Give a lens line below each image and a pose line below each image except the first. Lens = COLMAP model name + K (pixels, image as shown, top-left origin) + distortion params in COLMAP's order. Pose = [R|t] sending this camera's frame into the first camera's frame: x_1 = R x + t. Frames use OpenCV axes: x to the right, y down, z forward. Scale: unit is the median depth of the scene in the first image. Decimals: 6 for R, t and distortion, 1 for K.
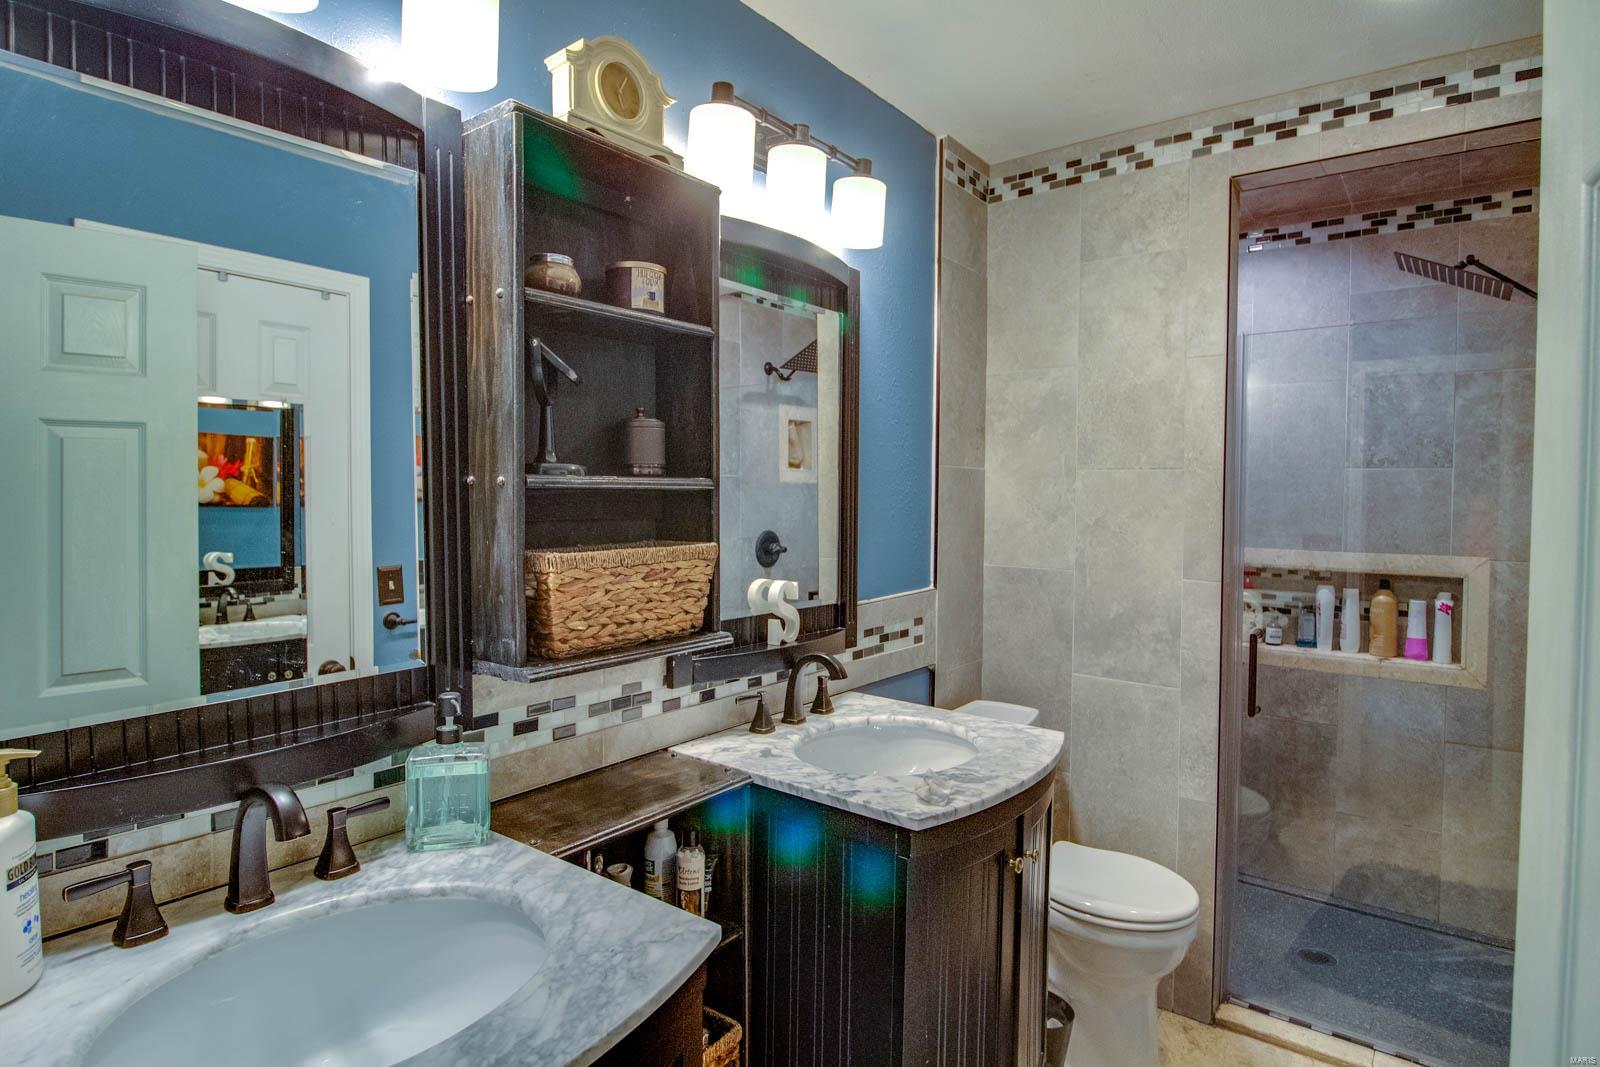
lens RADIAL K [[851.6, 0, 813.0], [0, 851.6, 521.1], [0, 0, 1]] dist [-0.021684, -0.000856]
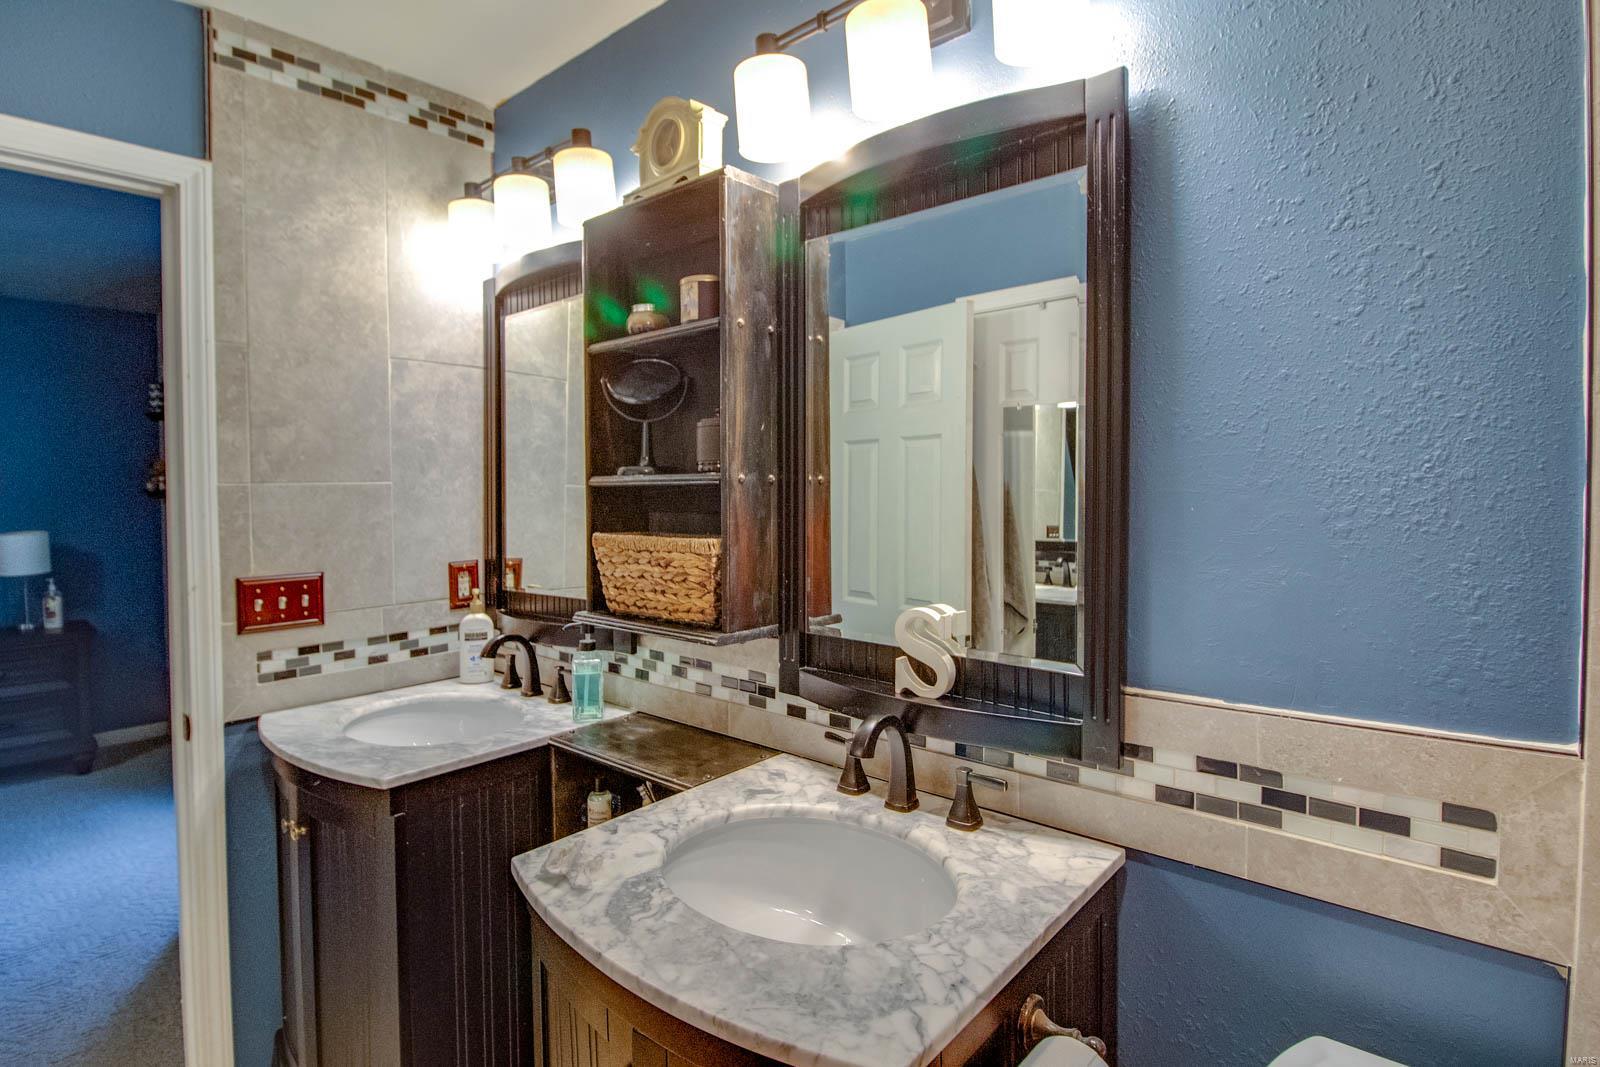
lens RADIAL K [[799.3, 0, 802.0], [0, 799.3, 518.2], [0, 0, 1]] dist [-0.016606, -0.003136]
pose [[-0.064304, 0.013839, -0.997834, 0.492338], [-0.036998, 0.999183, 0.016242, -0.009505], [0.997244, 0.037962, -0.063740, 0.725022]]
